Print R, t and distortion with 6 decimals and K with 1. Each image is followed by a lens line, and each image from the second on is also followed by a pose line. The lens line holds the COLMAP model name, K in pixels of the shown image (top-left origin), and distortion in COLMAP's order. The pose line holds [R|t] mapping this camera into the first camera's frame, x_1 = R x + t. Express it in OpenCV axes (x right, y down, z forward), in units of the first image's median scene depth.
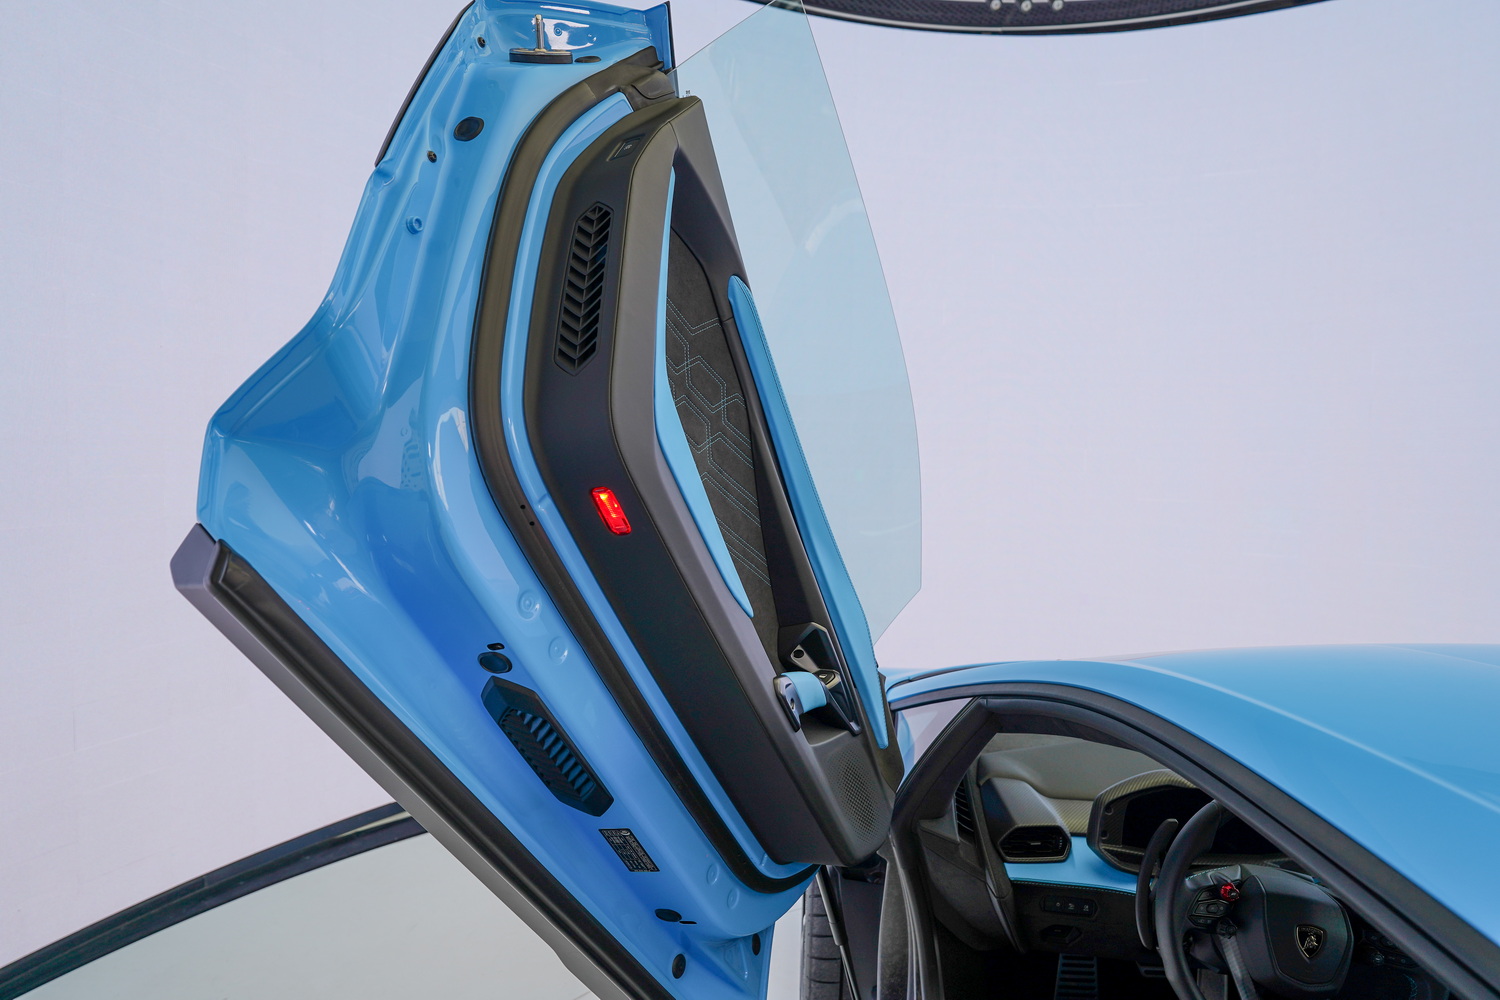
lens RADIAL K [[859.3, 0, 750.0], [0, 859.3, 500.0], [0, 0, 1]] dist [0.001211, 0.000699]
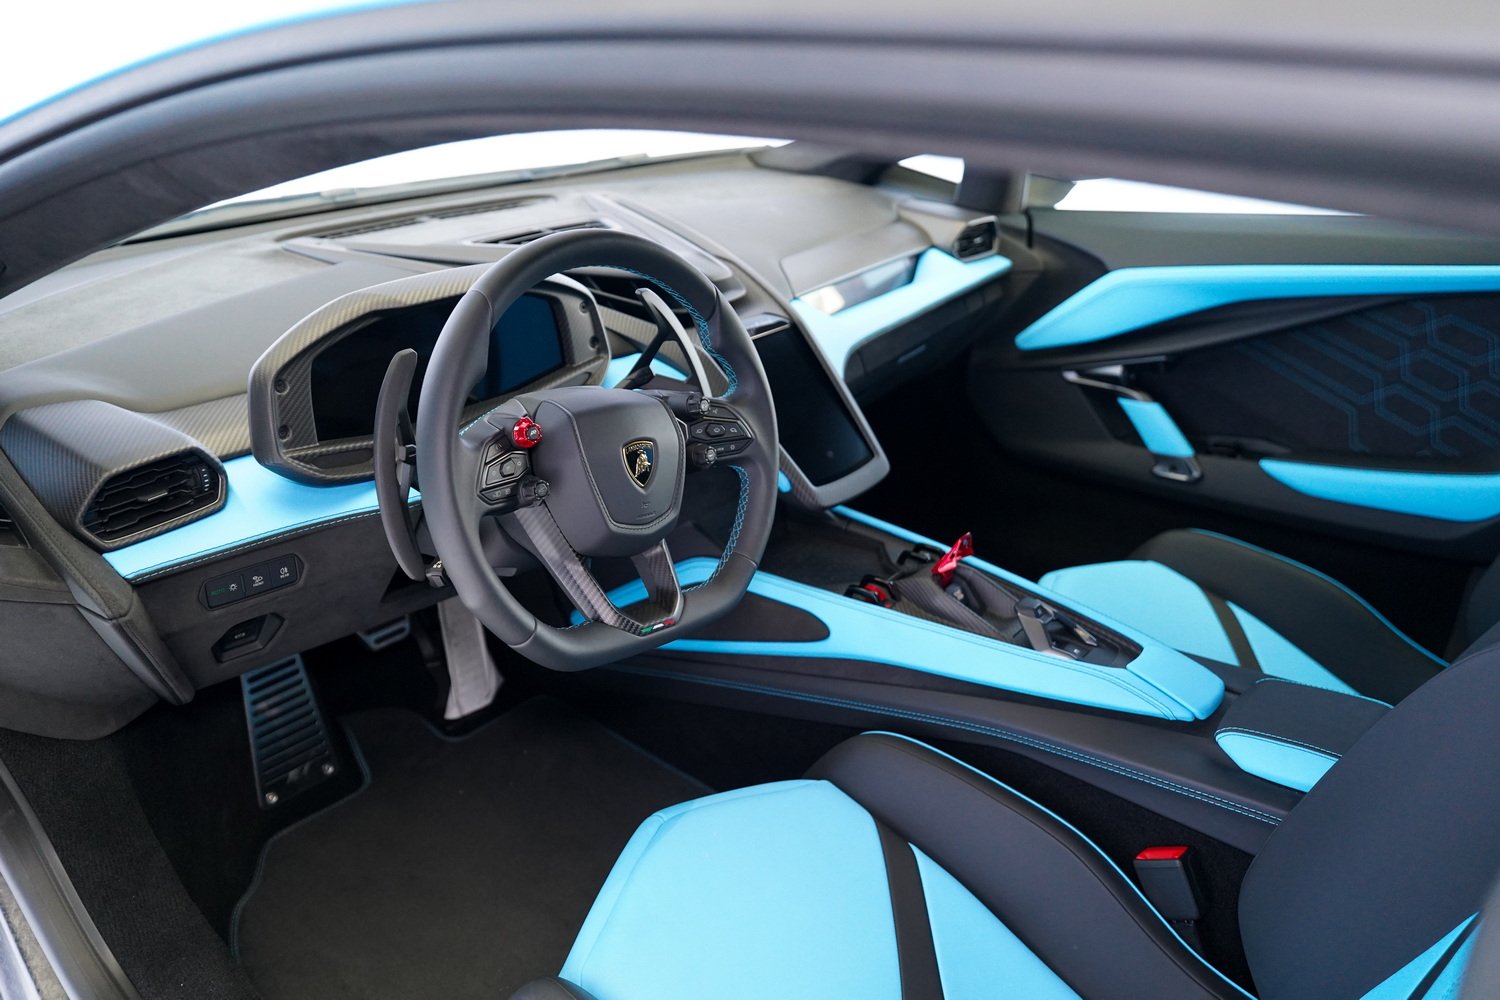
lens RADIAL K [[1100.1, 0, 750.0], [0, 1100.1, 500.0], [0, 0, 1]] dist [0.004198, 0.001079]
pose [[0.602612, -0.328784, 0.727159, 0.078691], [0.070784, 0.929617, 0.361665, 0.202200], [-0.794889, -0.166473, 0.583471, 0.369324]]
